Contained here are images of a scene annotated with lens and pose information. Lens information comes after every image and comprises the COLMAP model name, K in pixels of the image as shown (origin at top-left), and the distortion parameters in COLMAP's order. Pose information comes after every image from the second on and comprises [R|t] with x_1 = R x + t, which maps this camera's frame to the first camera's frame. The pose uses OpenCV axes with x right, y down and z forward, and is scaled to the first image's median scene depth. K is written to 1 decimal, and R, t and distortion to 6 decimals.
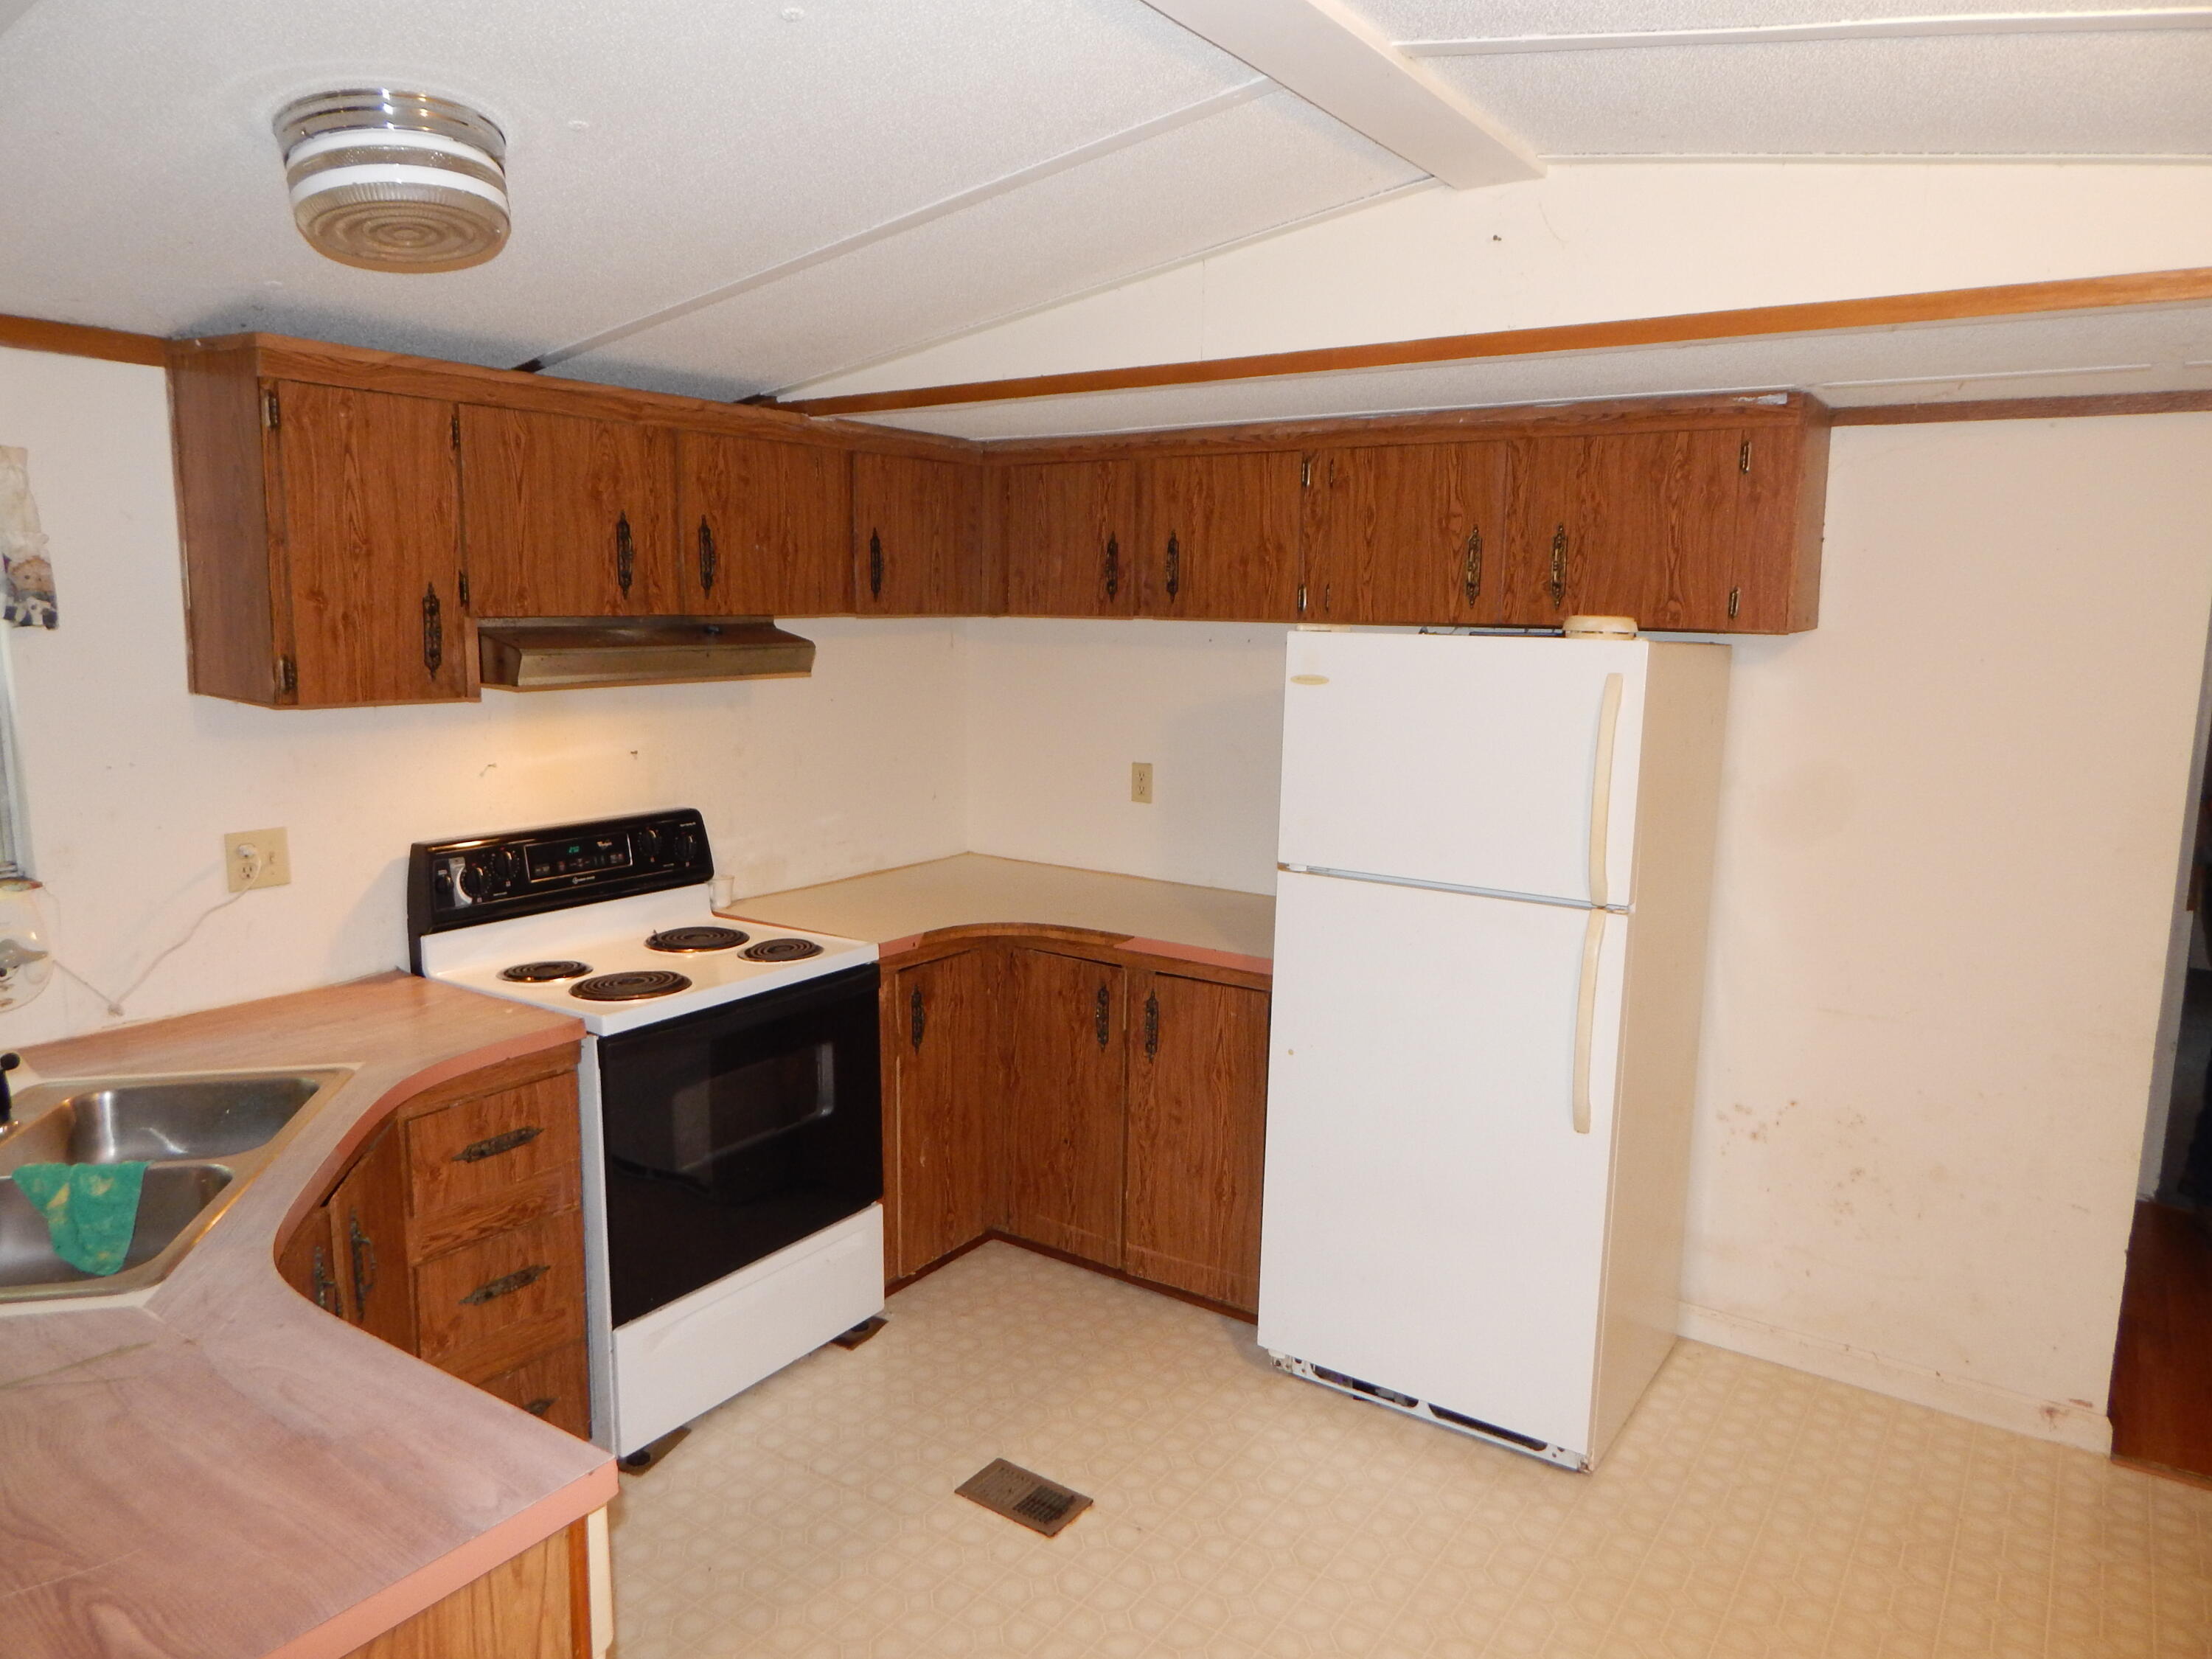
lens RADIAL K [[1479.4, 0, 1108.0], [0, 1479.4, 824.6], [0, 0, 1]] dist [0.017353, -0.010963]
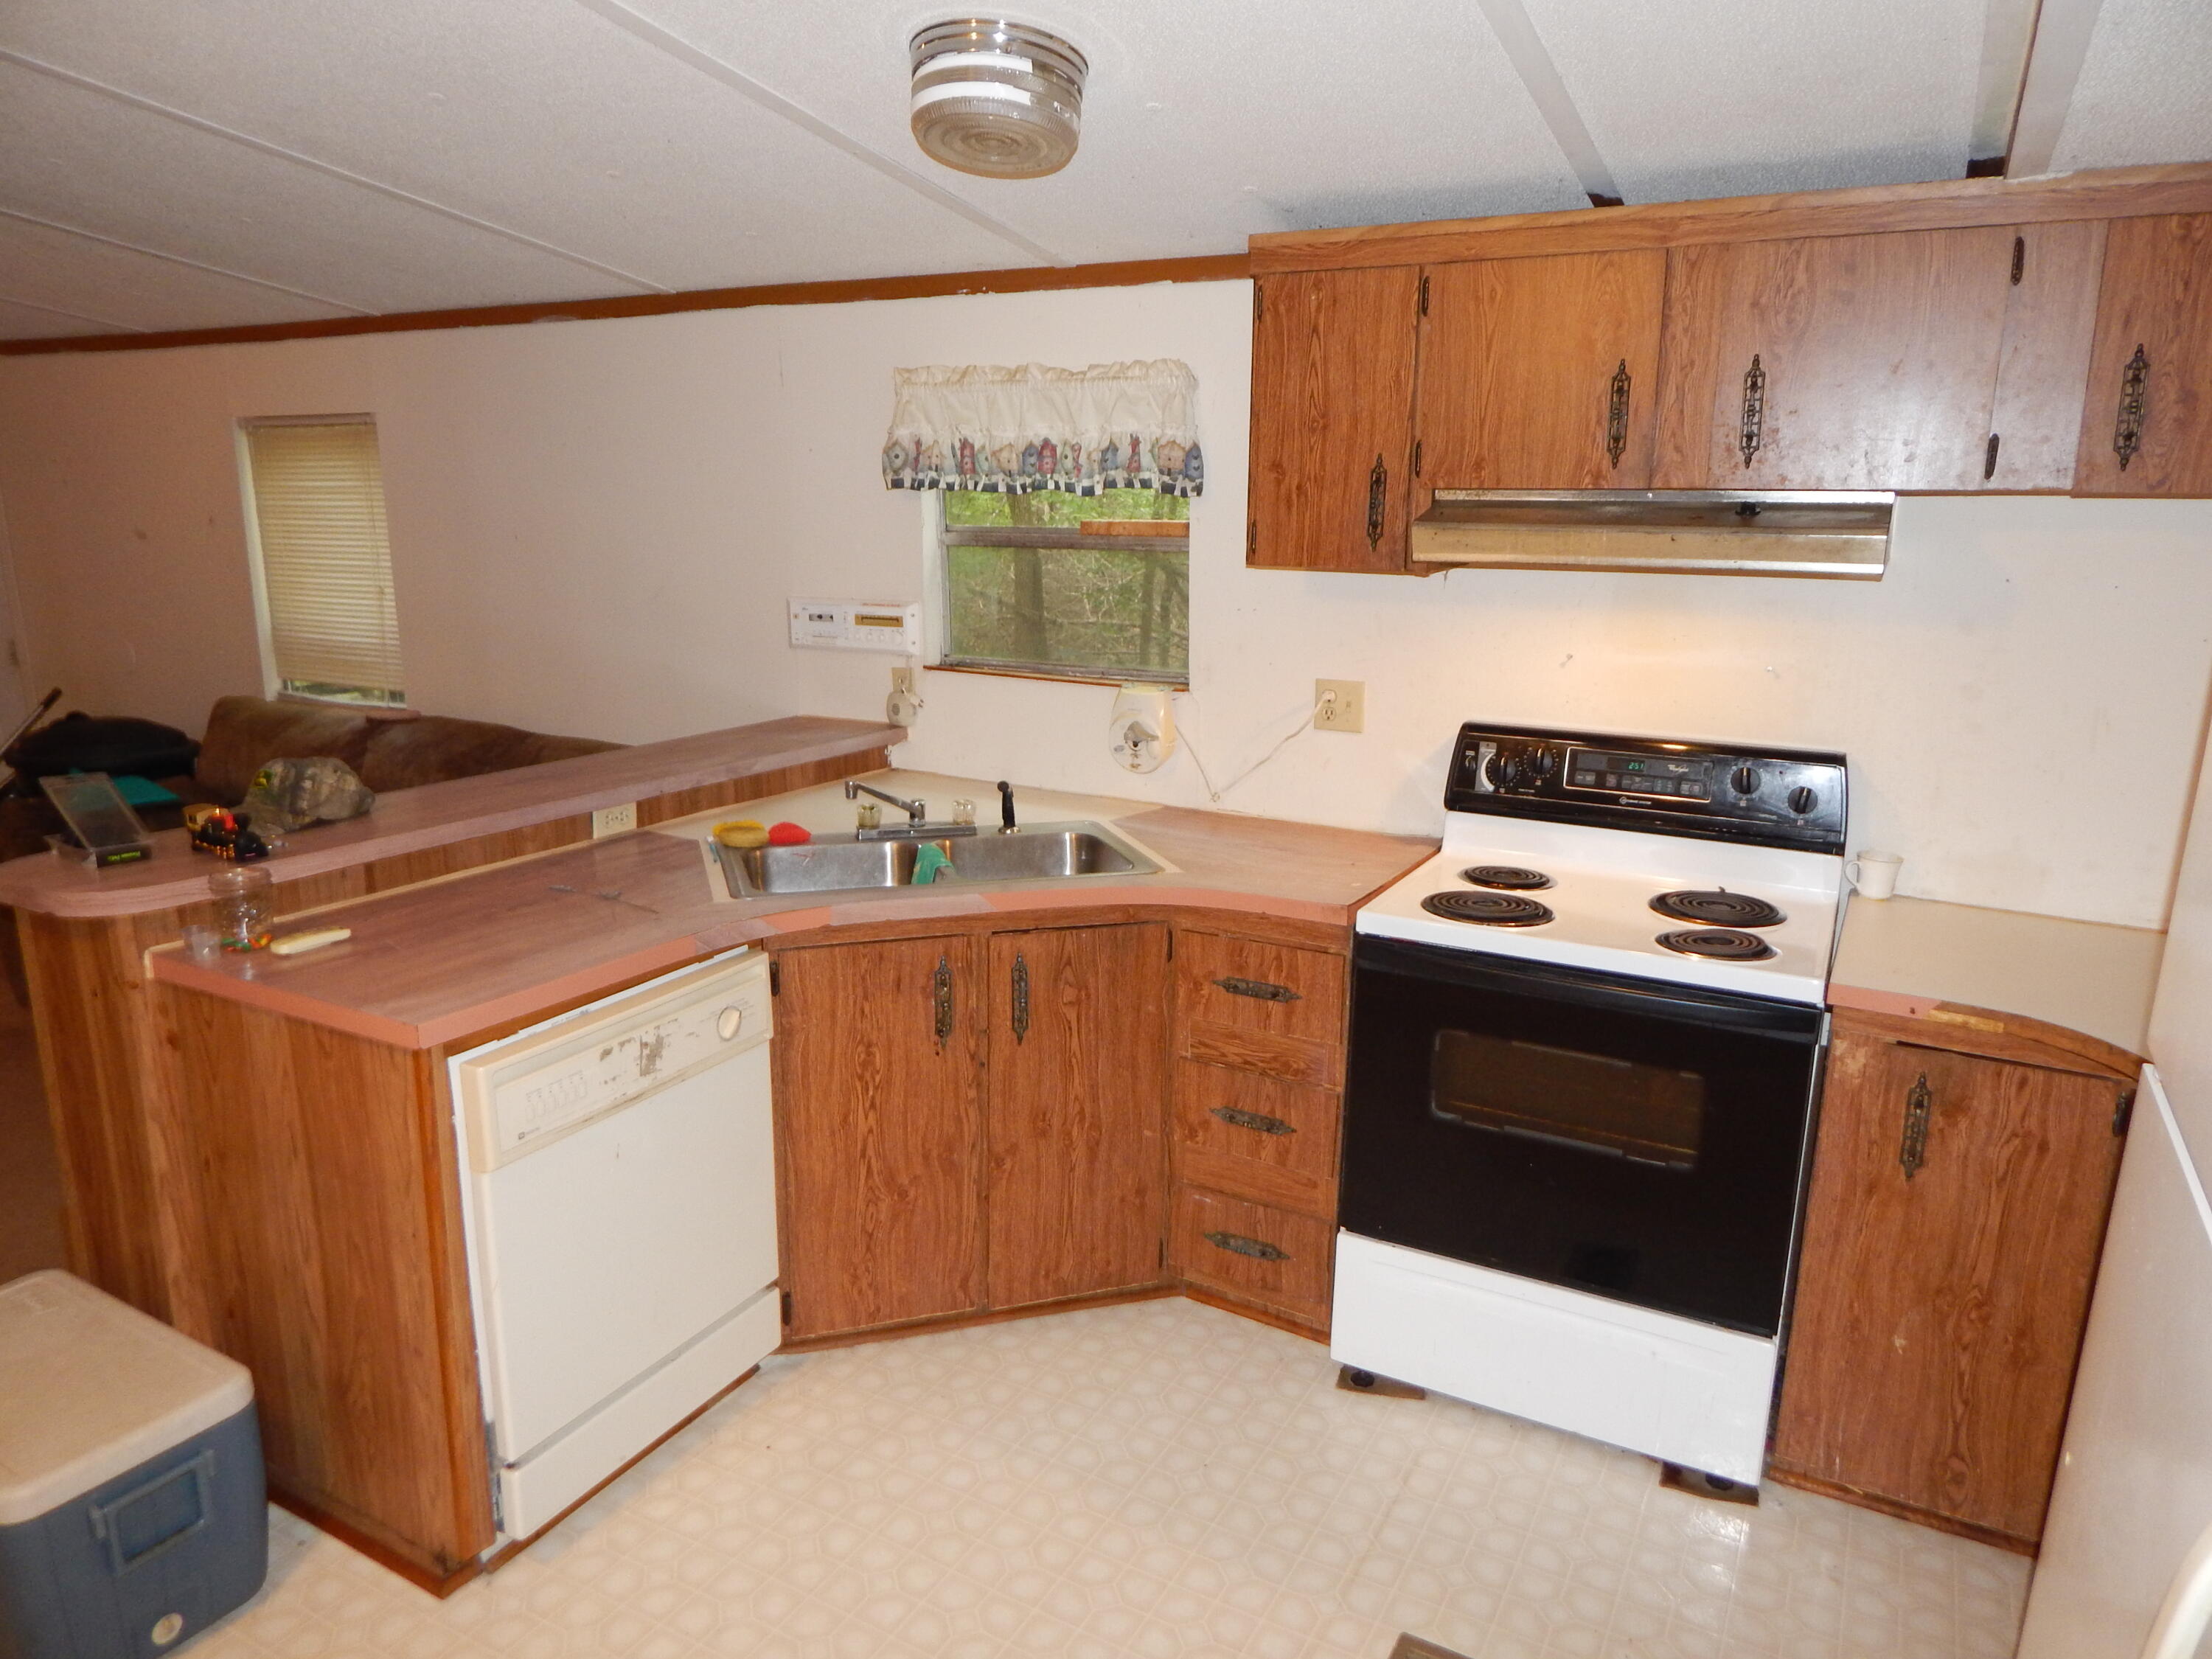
lens RADIAL K [[1479.4, 0, 1103.7], [0, 1479.4, 825.5], [0, 0, 1]] dist [0.017353, -0.010963]
pose [[0.093975, 0.209959, -0.973183, 0.548086], [-0.159698, 0.968030, 0.193426, -0.079946], [0.982683, 0.137239, 0.124501, 0.699907]]
